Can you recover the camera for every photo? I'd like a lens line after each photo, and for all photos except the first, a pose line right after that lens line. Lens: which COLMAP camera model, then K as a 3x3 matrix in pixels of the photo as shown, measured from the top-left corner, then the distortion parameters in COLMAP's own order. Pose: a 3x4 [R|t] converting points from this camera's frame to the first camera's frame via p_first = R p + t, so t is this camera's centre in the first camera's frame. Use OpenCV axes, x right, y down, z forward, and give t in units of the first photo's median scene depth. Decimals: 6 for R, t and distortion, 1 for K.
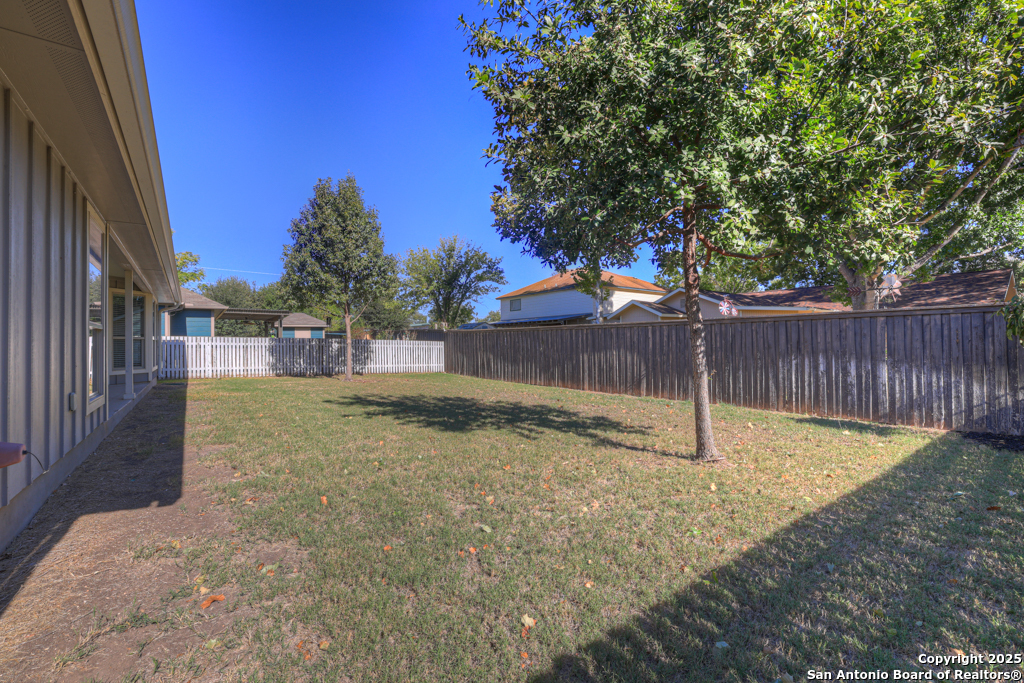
lens RADIAL K [[438.9, 0, 507.8], [0, 438.9, 337.9], [0, 0, 1]] dist [-0.028519, 0.005071]
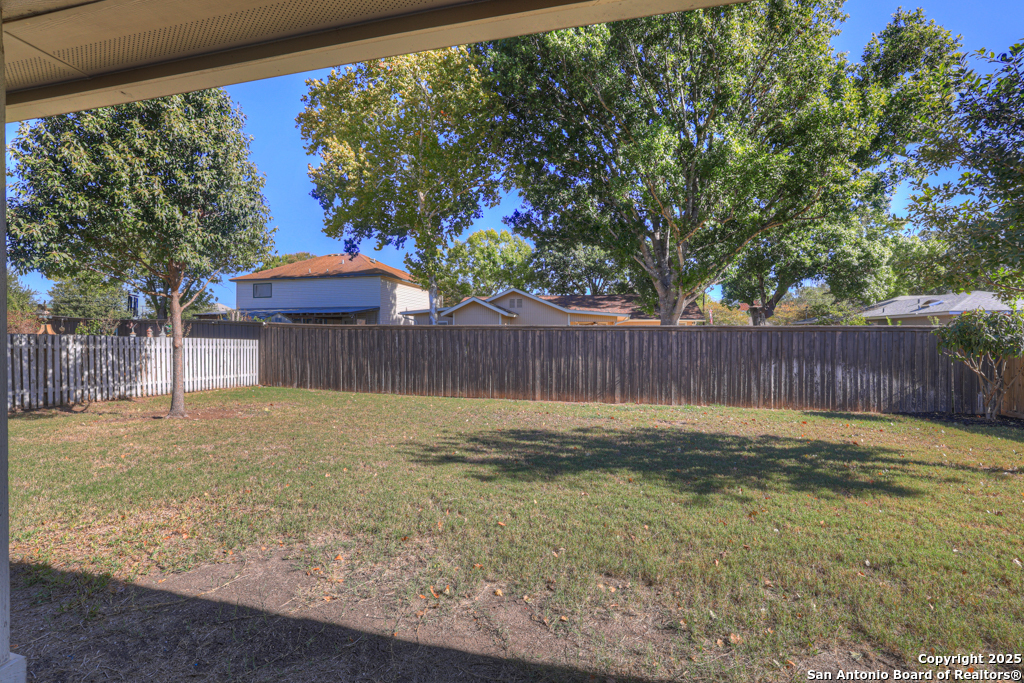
lens RADIAL K [[438.9, 0, 504.2], [0, 438.9, 337.7], [0, 0, 1]] dist [-0.028519, 0.005071]
pose [[0.762512, 0.009837, 0.646900, -0.504575], [-0.019209, 0.999788, 0.007439, -0.012486], [-0.646689, -0.018099, 0.762539, 0.422858]]
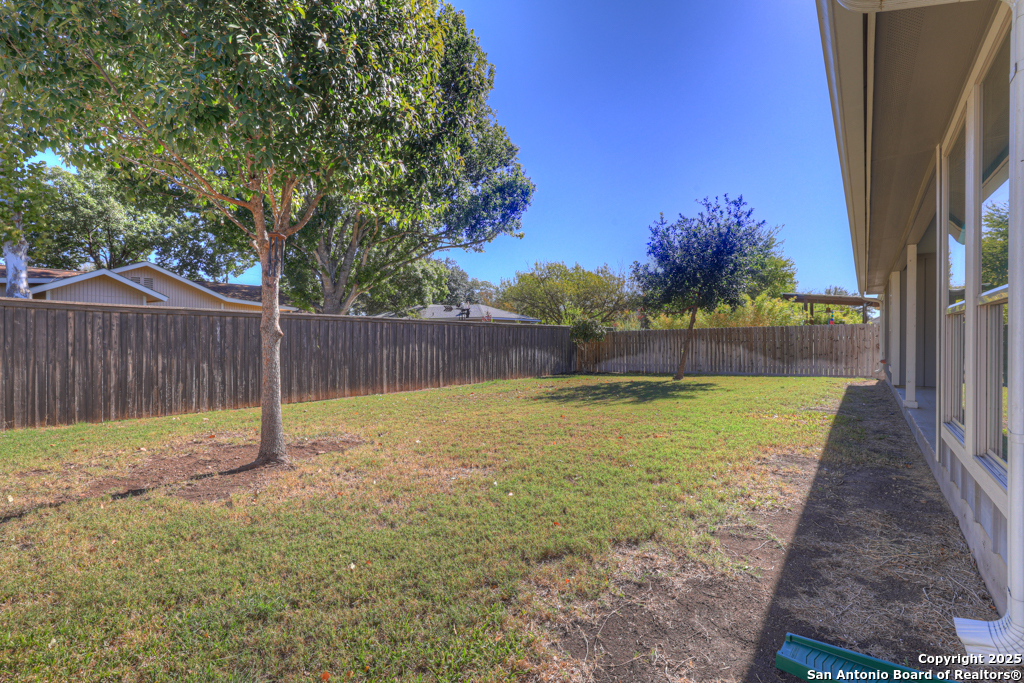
lens RADIAL K [[487.6, 0, 512.1], [0, 487.6, 339.2], [0, 0, 1]] dist [-0.001276, 0.000002]
pose [[-0.284516, 0.003454, 0.958665, -0.938637], [-0.016798, 0.999822, -0.008587, 0.018663], [-0.958524, -0.018547, -0.284407, 1.174950]]
